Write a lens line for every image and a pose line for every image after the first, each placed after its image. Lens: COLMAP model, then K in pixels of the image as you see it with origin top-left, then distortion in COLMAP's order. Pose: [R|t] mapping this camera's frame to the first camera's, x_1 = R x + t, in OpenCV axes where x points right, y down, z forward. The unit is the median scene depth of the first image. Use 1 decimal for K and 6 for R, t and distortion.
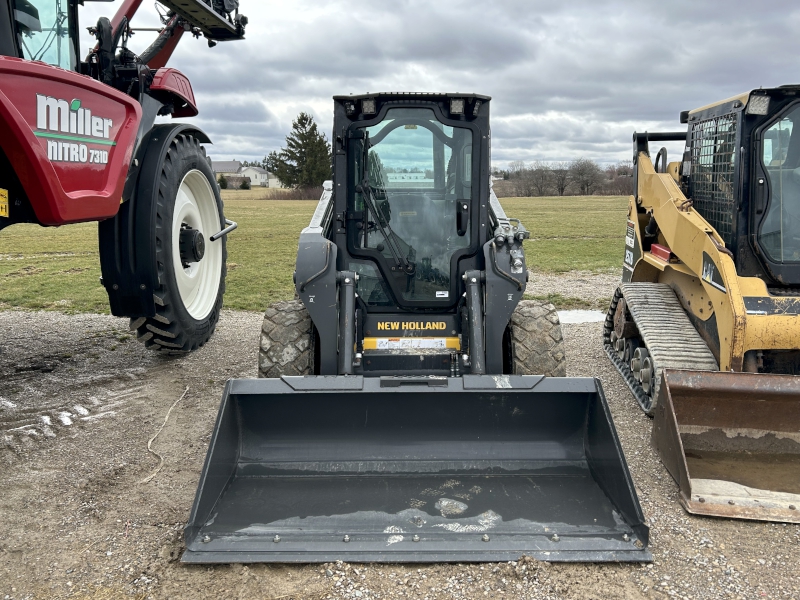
lens RADIAL K [[637.4, 0, 398.1], [0, 637.4, 304.8], [0, 0, 1]] dist [0.044786, -0.046116]
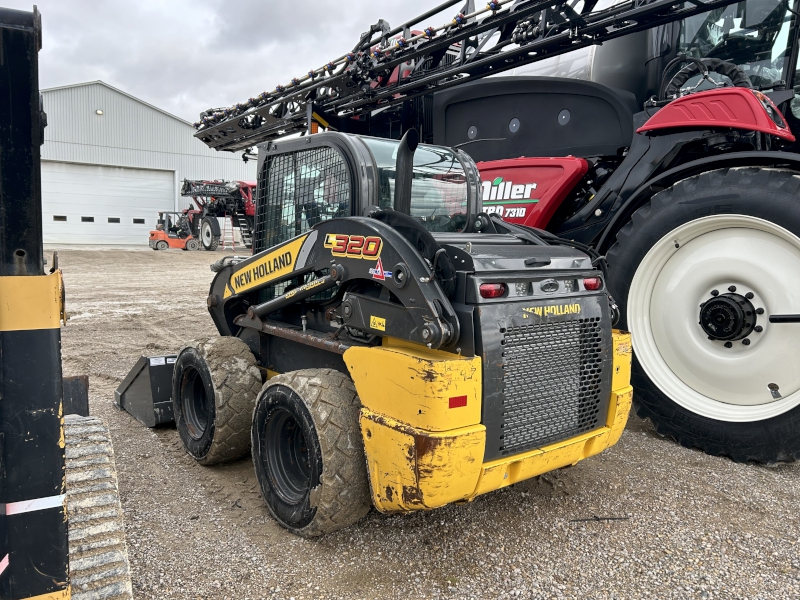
lens RADIAL K [[637.4, 0, 403.4], [0, 637.4, 294.0], [0, 0, 1]] dist [0.044786, -0.046116]
pose [[-0.764898, 0.043959, -0.642650, 0.689772], [-0.138237, 0.963222, 0.230420, -0.381161], [0.629143, 0.265086, -0.730690, 2.102918]]
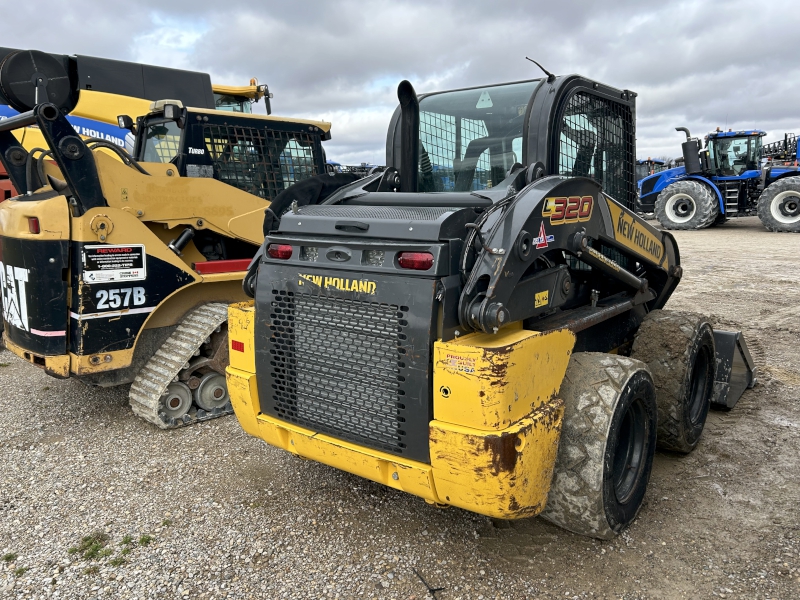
lens RADIAL K [[637.4, 0, 397.5], [0, 637.4, 297.3], [0, 0, 1]] dist [0.044786, -0.046116]
pose [[-0.796143, -0.091153, 0.598203, -0.437987], [0.114895, 0.947833, 0.297341, -0.383162], [-0.594100, 0.305456, -0.744138, 2.112151]]
